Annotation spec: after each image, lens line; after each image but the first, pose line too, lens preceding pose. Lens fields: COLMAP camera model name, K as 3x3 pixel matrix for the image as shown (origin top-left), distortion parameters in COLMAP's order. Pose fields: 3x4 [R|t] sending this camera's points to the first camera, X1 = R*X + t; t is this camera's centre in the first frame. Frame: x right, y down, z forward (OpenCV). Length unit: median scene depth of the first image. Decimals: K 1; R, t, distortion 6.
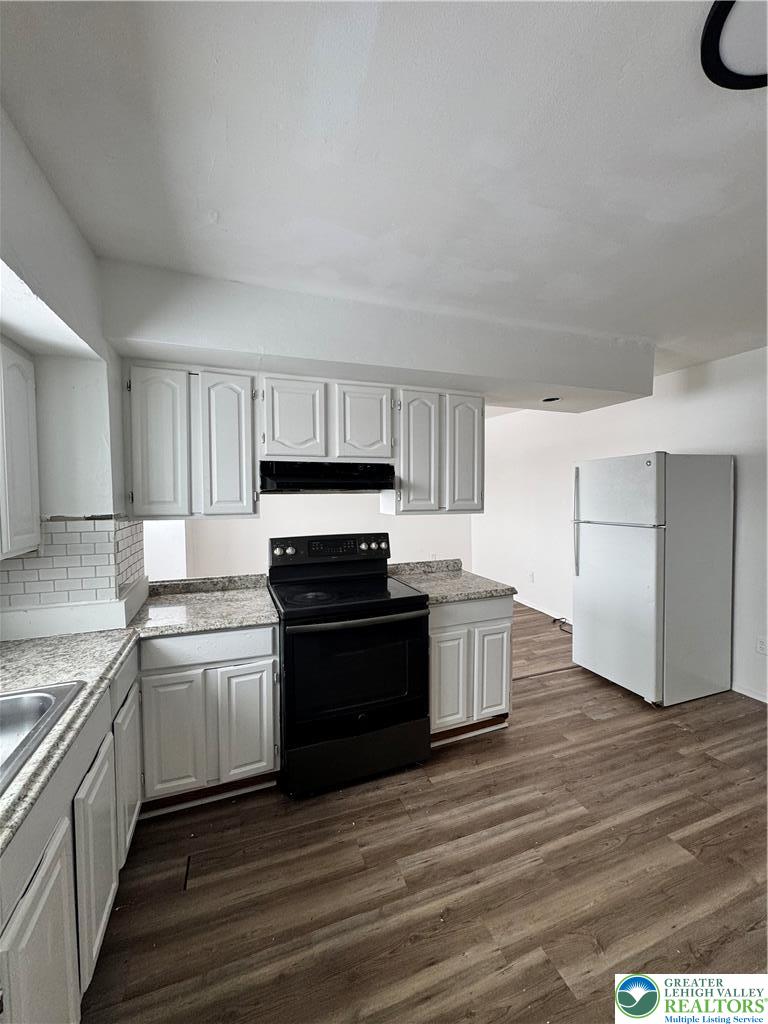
lens RADIAL K [[406.3, 0, 382.1], [0, 406.3, 506.5], [0, 0, 1]] dist [-0.001736, 0.000638]
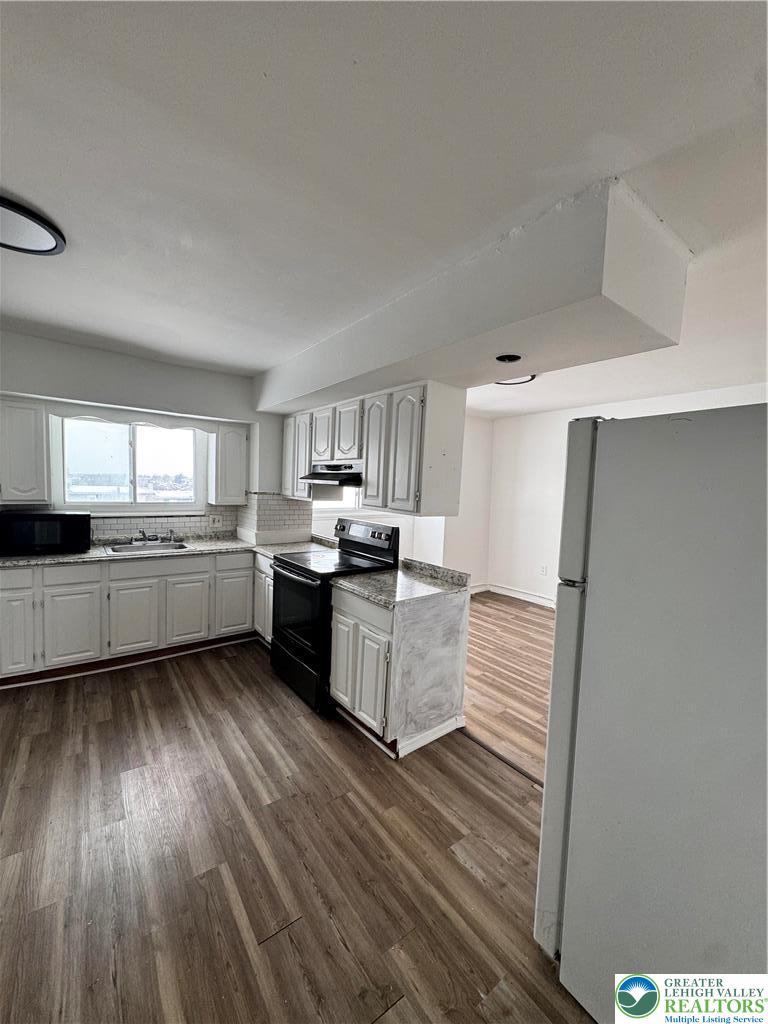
lens RADIAL K [[406.3, 0, 386.9], [0, 406.3, 504.5], [0, 0, 1]] dist [-0.001736, 0.000638]
pose [[0.291151, 0.066742, -0.954346, 1.259438], [-0.075680, 0.996044, 0.046570, -0.053372], [0.953679, 0.058666, 0.295050, 0.791864]]
